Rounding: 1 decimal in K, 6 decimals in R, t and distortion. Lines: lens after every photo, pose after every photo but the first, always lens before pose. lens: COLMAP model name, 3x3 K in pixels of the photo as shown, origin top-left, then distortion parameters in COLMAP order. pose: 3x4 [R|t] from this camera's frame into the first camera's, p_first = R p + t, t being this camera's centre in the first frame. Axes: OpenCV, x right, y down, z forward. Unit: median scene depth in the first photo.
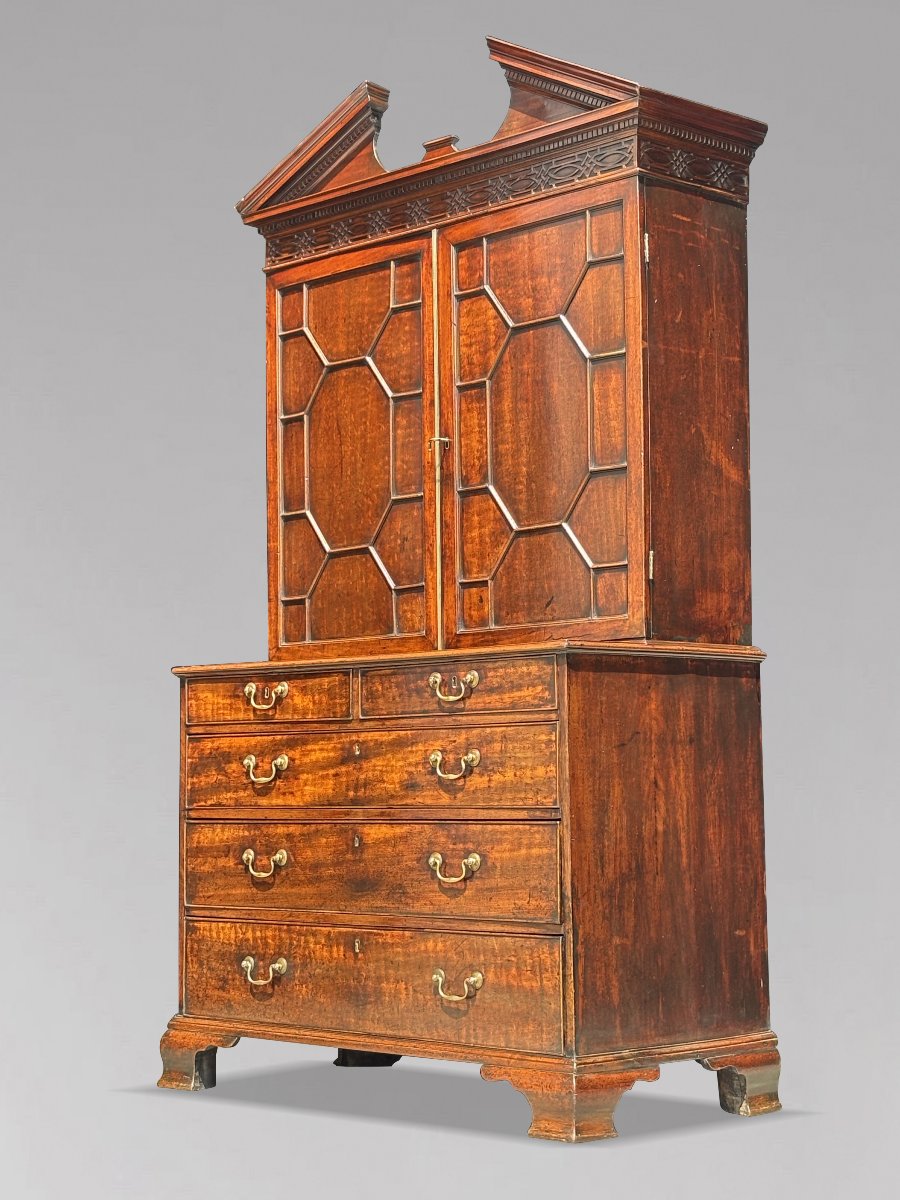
lens RADIAL K [[2345.0, 0, 463.5], [0, 2345.0, 643.4], [0, 0, 1]] dist [0.170889, 0.000000]
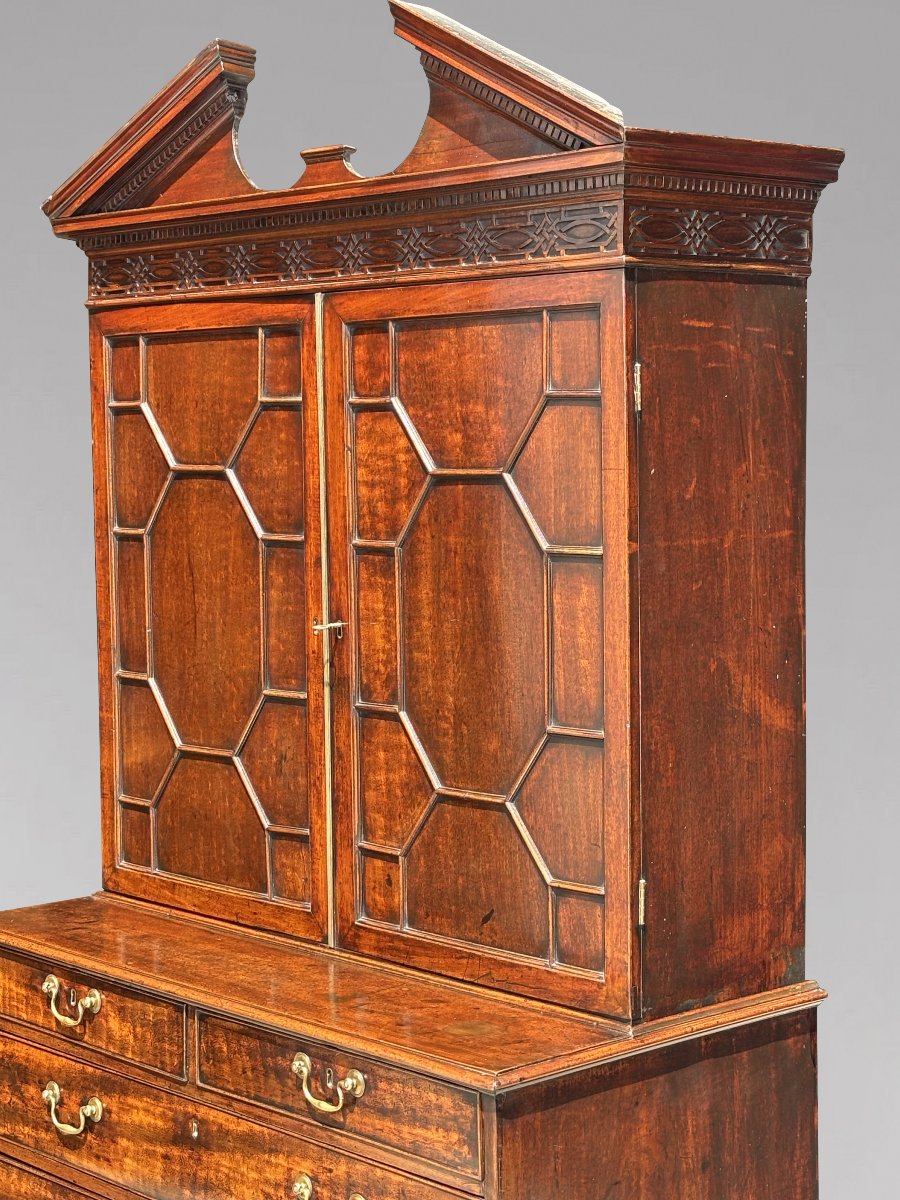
lens RADIAL K [[2345.0, 0, 456.3], [0, 2345.0, 619.4], [0, 0, 1]] dist [0.170889, 0.000000]
pose [[0.999321, 0.001663, -0.036812, 0.051031], [0.003796, 0.989020, 0.147736, -0.190655], [0.036653, -0.147775, 0.988342, 0.371774]]
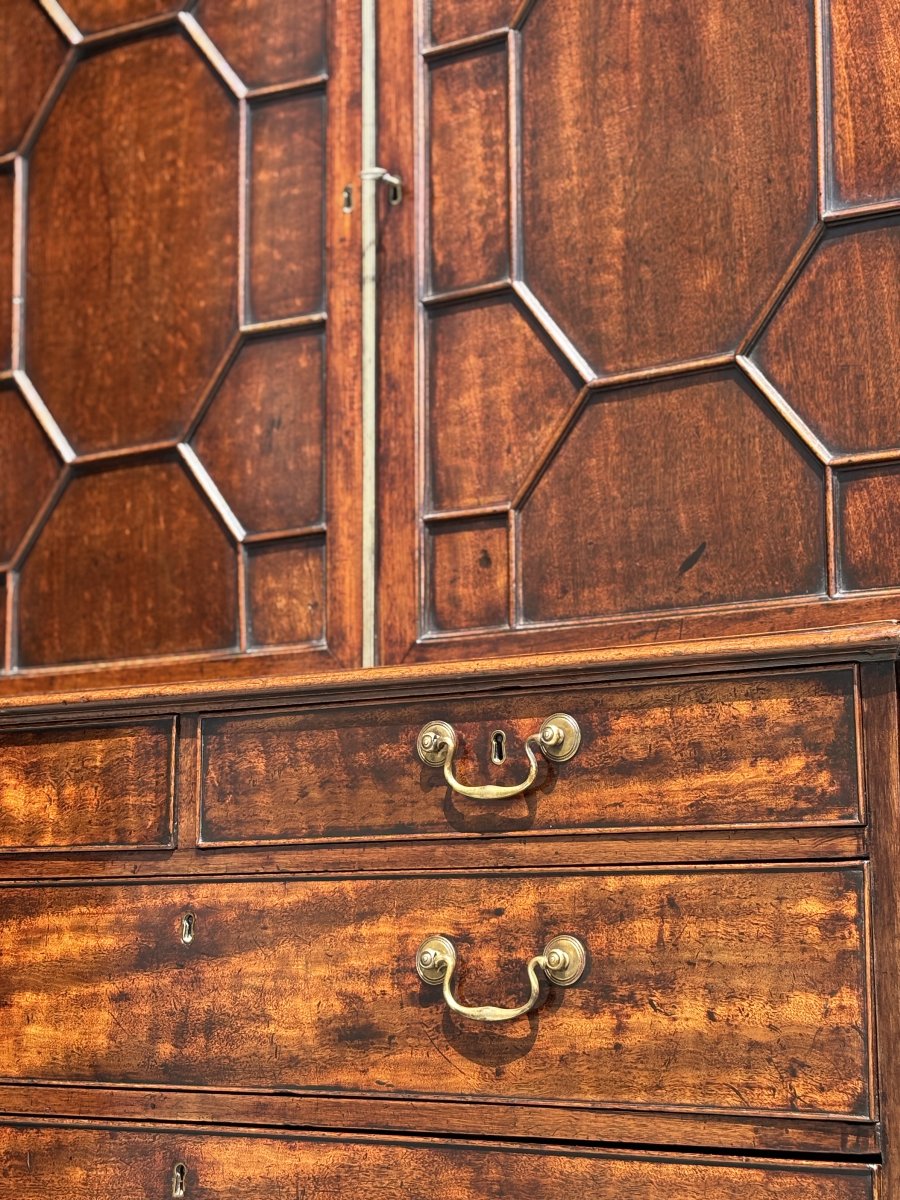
lens RADIAL K [[2345.0, 0, 457.7], [0, 2345.0, 607.4], [0, 0, 1]] dist [0.170889, 0.000000]
pose [[0.979878, 0.037633, 0.196019, -0.078312], [-0.021765, 0.996354, -0.082487, 0.023854], [-0.198408, 0.076561, 0.977125, 0.614830]]
